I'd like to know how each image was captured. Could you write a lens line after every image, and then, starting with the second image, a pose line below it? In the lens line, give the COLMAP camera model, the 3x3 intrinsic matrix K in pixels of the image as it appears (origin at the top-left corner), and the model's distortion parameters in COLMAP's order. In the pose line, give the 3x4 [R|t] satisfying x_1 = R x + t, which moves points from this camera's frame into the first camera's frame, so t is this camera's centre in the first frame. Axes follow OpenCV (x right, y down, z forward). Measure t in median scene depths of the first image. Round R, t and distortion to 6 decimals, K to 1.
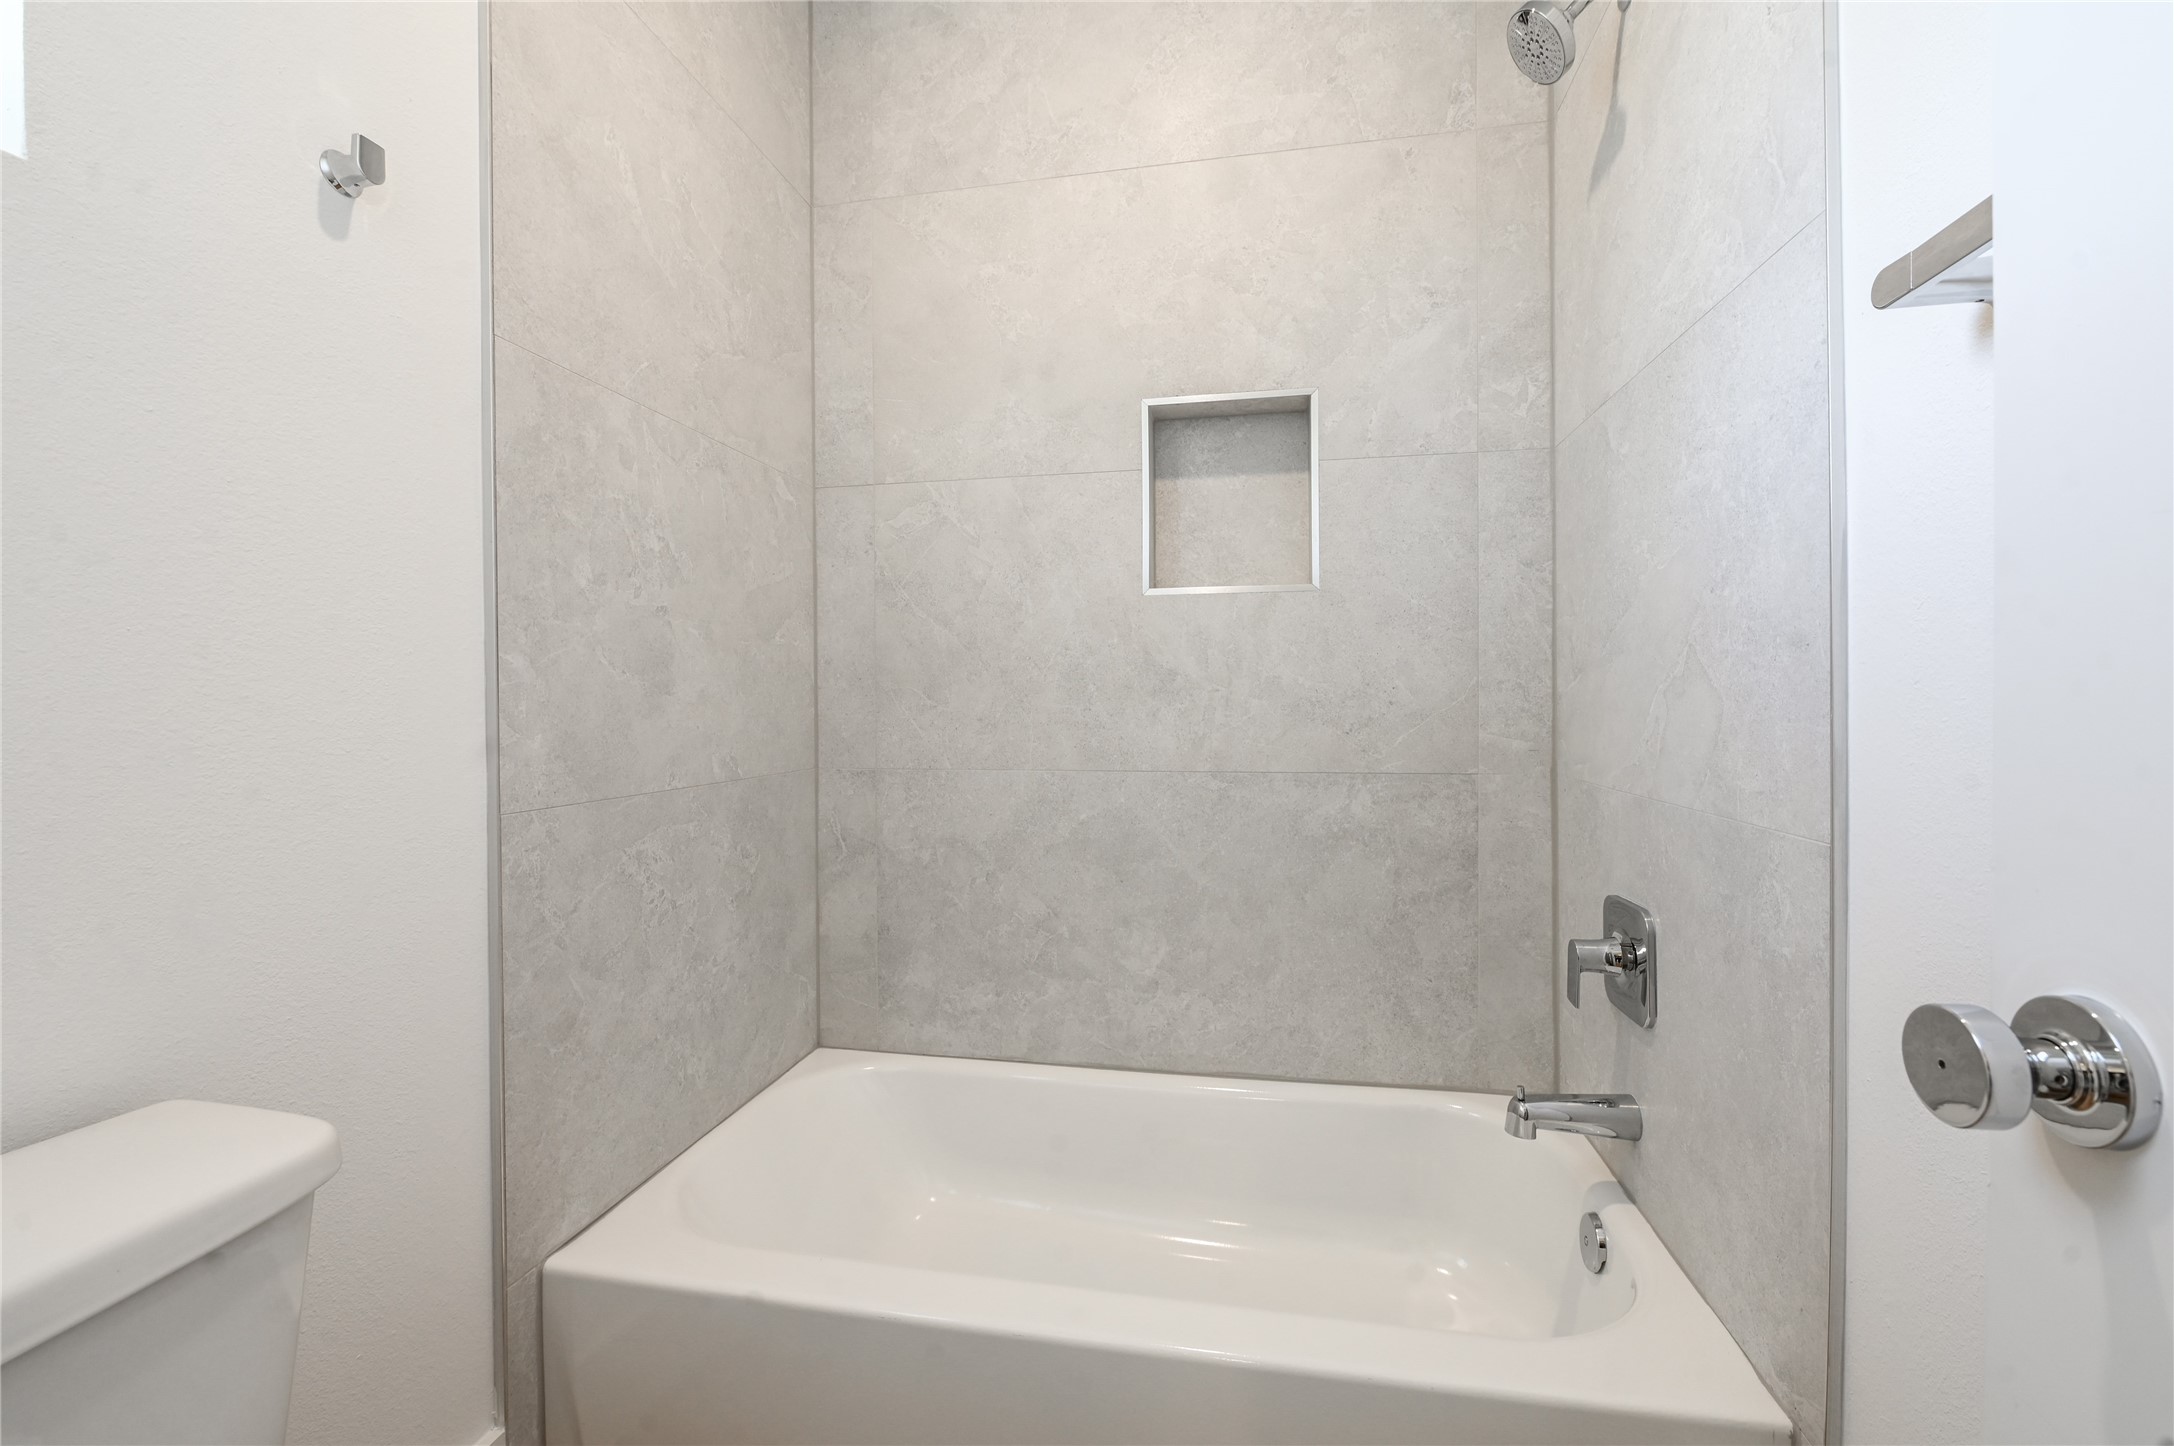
lens RADIAL K [[855.9, 0, 1090.3], [0, 855.9, 720.8], [0, 0, 1]] dist [-0.002468, 0.000834]
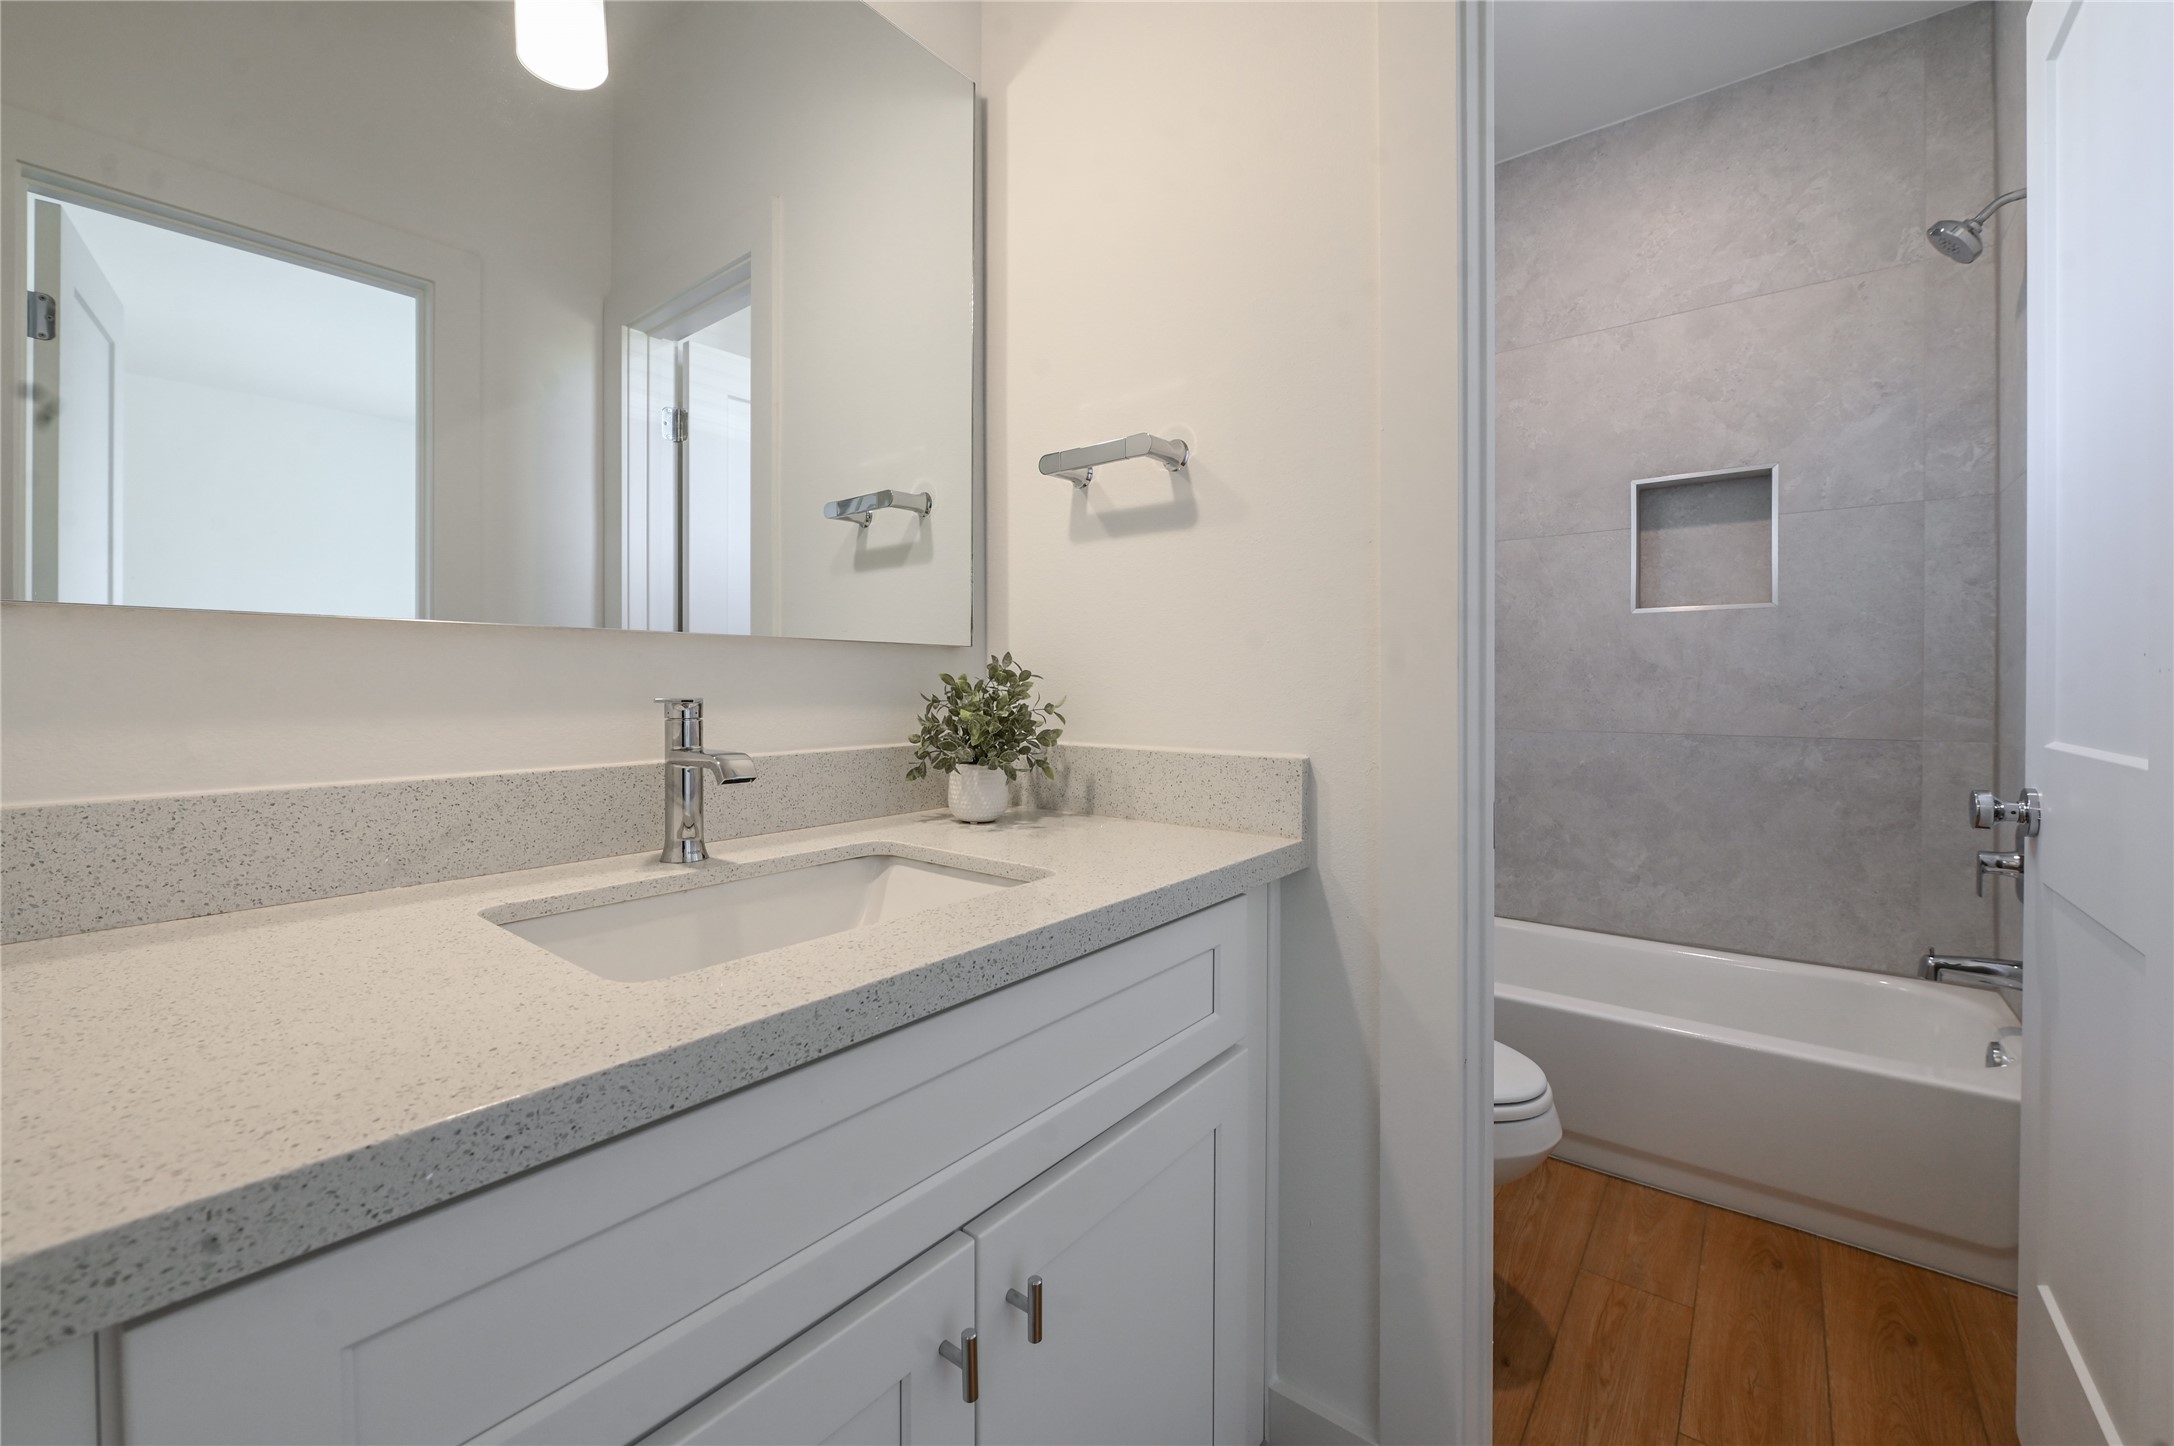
lens RADIAL K [[855.9, 0, 1107.4], [0, 855.9, 695.7], [0, 0, 1]] dist [-0.002468, 0.000834]
pose [[0.892706, 0.009713, -0.450535, -0.080214], [-0.010543, 0.999944, 0.000668, 0.003784], [0.450516, 0.004154, 0.892759, -0.741895]]
